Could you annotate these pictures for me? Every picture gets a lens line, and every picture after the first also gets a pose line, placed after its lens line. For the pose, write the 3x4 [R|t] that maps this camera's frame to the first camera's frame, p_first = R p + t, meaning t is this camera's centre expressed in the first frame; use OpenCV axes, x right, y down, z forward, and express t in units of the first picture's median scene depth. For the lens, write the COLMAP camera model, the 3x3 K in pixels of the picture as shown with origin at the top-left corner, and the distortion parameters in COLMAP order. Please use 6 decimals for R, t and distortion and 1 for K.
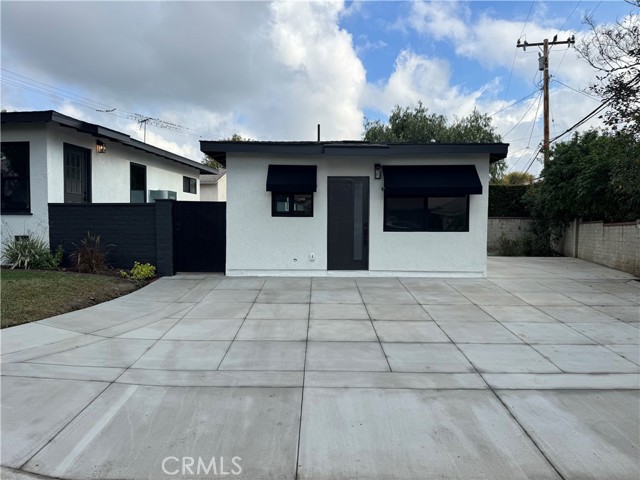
lens RADIAL K [[450.1, 0, 317.4], [0, 450.1, 240.1], [0, 0, 1]] dist [0.090838, -0.131689]
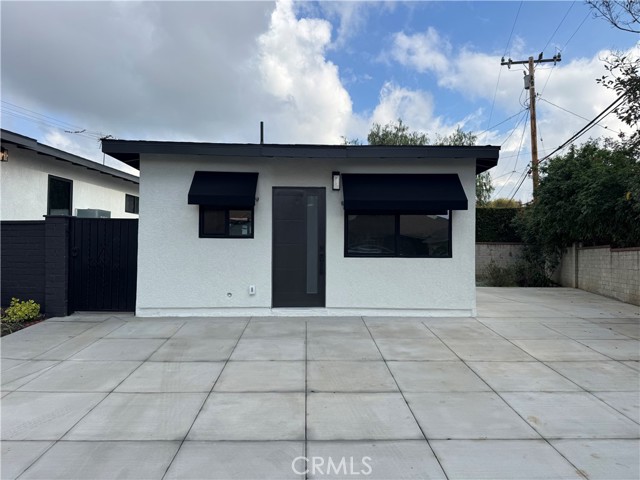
lens RADIAL K [[450.1, 0, 317.4], [0, 450.1, 240.1], [0, 0, 1]] dist [0.090838, -0.131689]
pose [[0.999646, 0.000929, 0.026574, 0.079270], [0.000684, 0.998161, -0.060618, -0.001738], [-0.026581, 0.060615, 0.997807, 0.220743]]
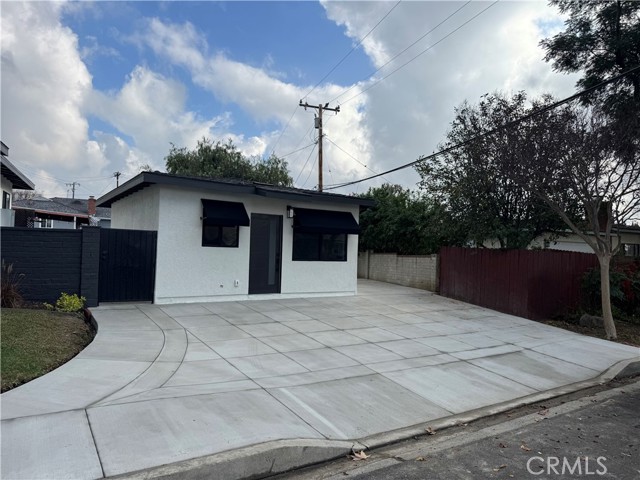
lens RADIAL K [[450.1, 0, 317.4], [0, 450.1, 240.1], [0, 0, 1]] dist [0.090838, -0.131689]
pose [[0.839053, 0.030322, 0.543203, -0.456423], [-0.003760, 0.998745, -0.049943, -0.014568], [-0.544036, 0.039863, 0.838114, -0.061900]]
